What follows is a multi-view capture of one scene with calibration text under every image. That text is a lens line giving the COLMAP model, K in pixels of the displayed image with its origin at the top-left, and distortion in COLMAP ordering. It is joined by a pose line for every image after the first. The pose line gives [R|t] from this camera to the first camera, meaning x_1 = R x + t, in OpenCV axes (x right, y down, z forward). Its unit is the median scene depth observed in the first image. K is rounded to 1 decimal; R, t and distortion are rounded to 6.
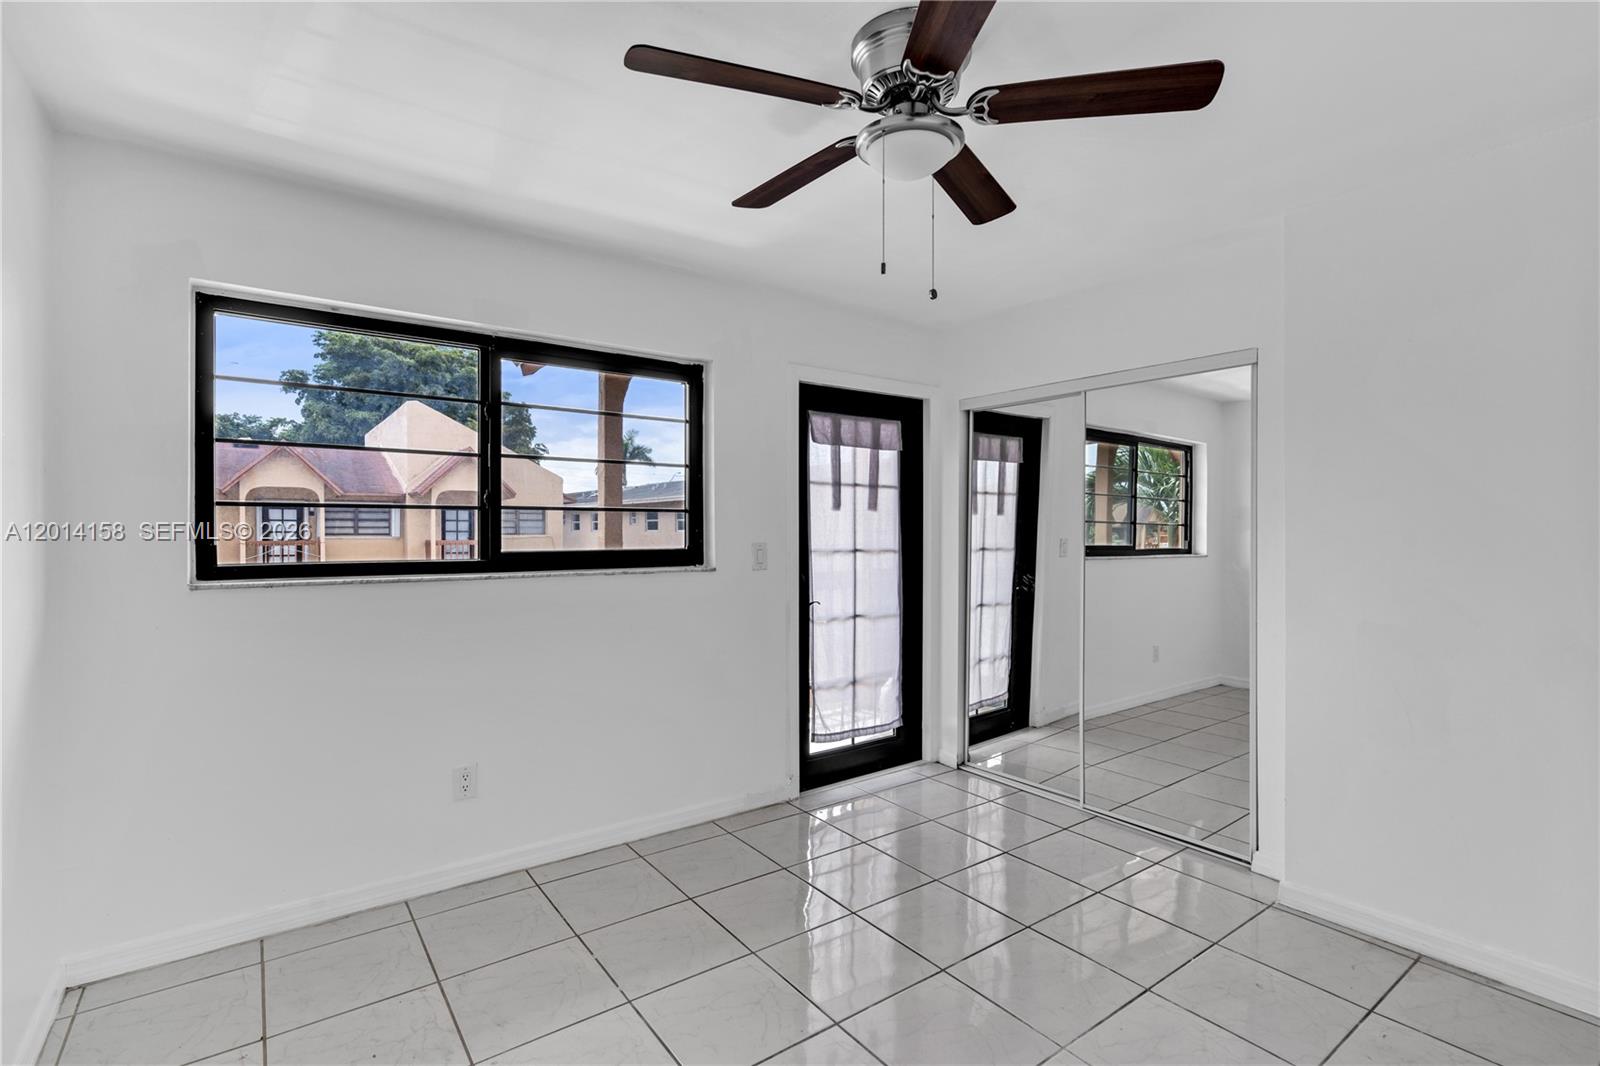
lens RADIAL K [[743.3, 0, 802.5], [0, 743.3, 521.0], [0, 0, 1]] dist [-0.003782, -0.000005]
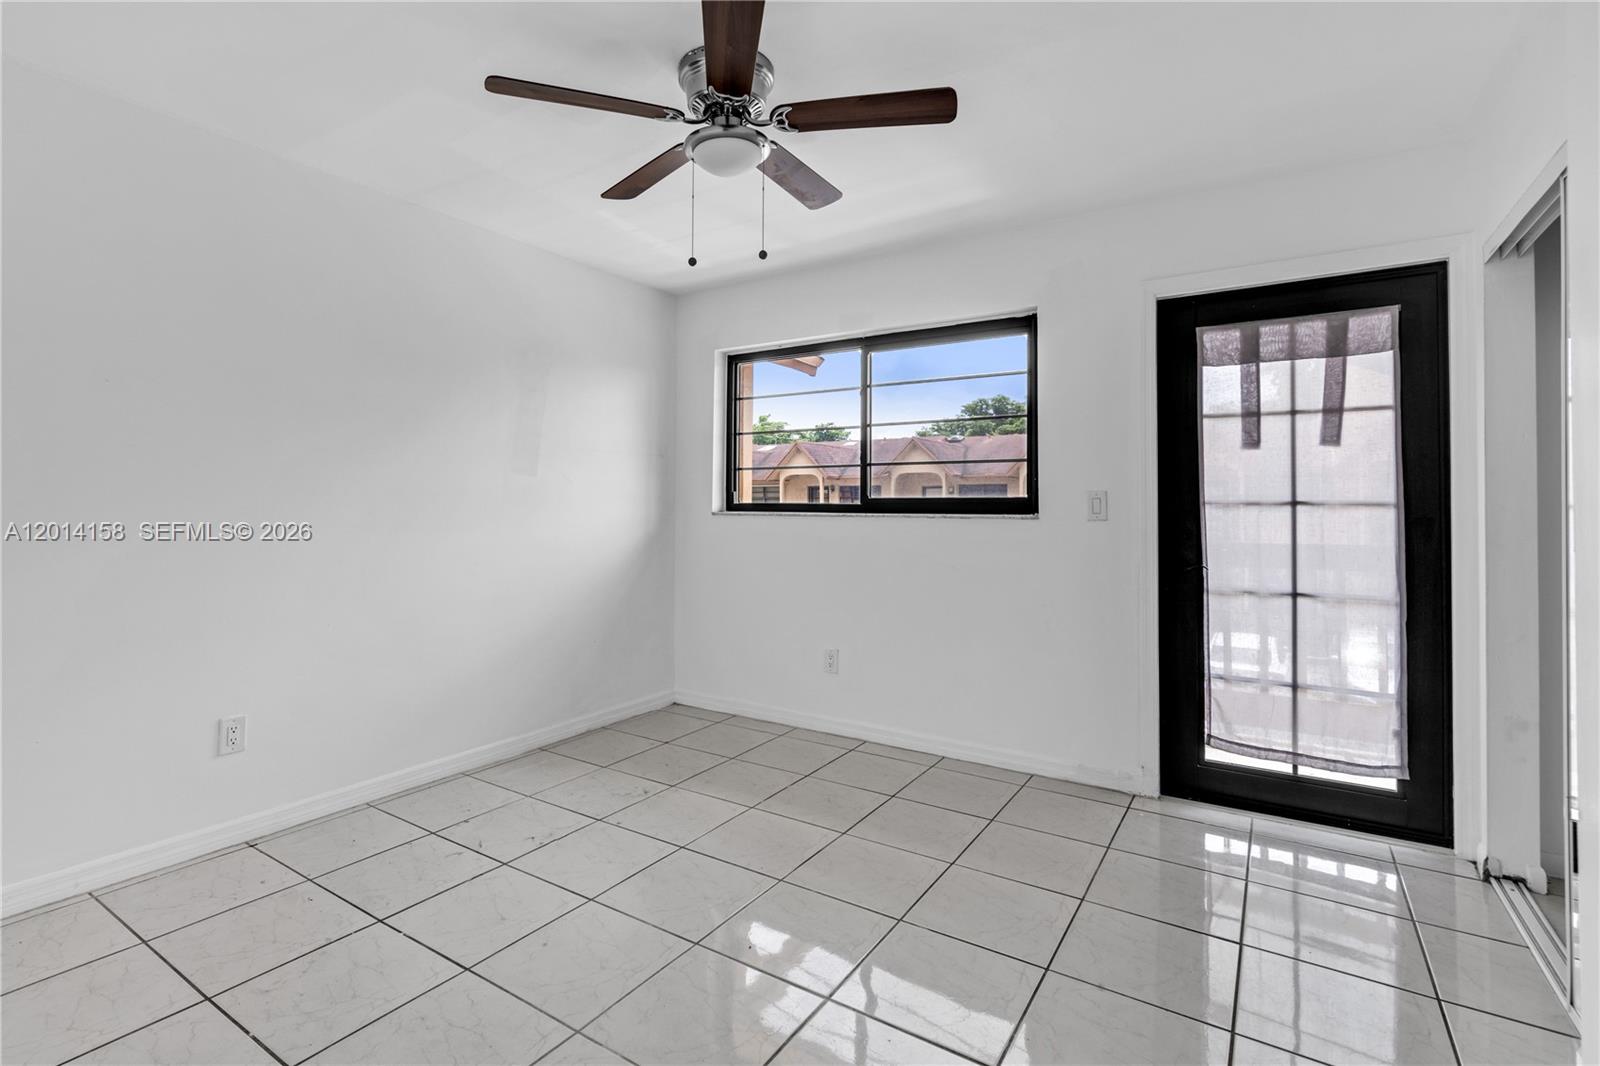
lens RADIAL K [[747.2, 0, 799.7], [0, 747.2, 481.6], [0, 0, 1]] dist [-0.001479, -0.000342]
pose [[0.357798, -0.027661, -0.933389, 0.592299], [0.010473, 0.999617, -0.025609, 0.033127], [0.933740, -0.000613, 0.357951, 0.303683]]
